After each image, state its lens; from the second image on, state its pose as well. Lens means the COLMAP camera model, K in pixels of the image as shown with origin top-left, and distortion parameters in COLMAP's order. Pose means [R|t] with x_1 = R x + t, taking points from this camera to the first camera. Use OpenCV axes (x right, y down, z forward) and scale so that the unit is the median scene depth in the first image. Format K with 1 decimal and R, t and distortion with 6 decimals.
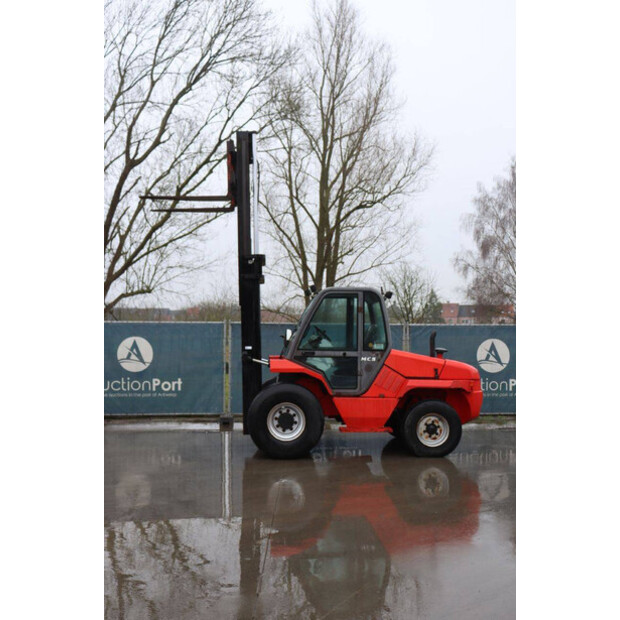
lens RADIAL K [[647.3, 0, 304.6], [0, 647.3, 315.9], [0, 0, 1]] dist [-0.084268, 0.000000]
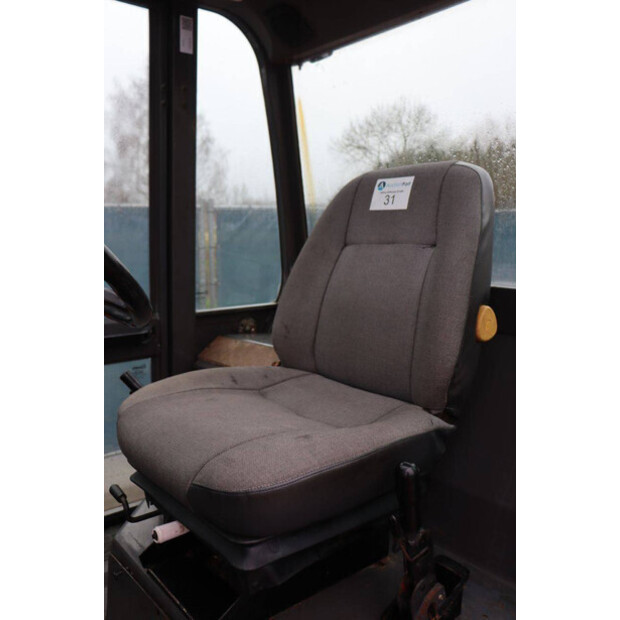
lens RADIAL K [[536.9, 0, 308.7], [0, 536.9, 308.9], [0, 0, 1]] dist [-0.138041, 0.121926]
pose [[0.800045, -0.101903, 0.591222, 0.006100], [-0.001994, 0.985012, 0.172474, 0.017412], [-0.599936, -0.139166, 0.787851, 0.693200]]
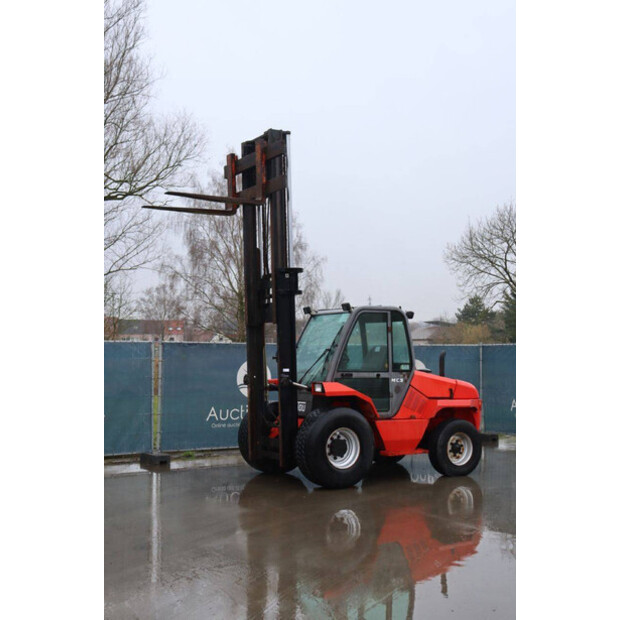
lens RADIAL K [[798.7, 0, 299.6], [0, 798.7, 326.0], [0, 0, 1]] dist [0.058486, 0.000000]
pose [[0.886659, 0.010819, 0.462297, -0.444363], [-0.007180, 0.999928, -0.009630, -0.001683], [-0.462367, 0.005219, 0.886673, -0.003356]]
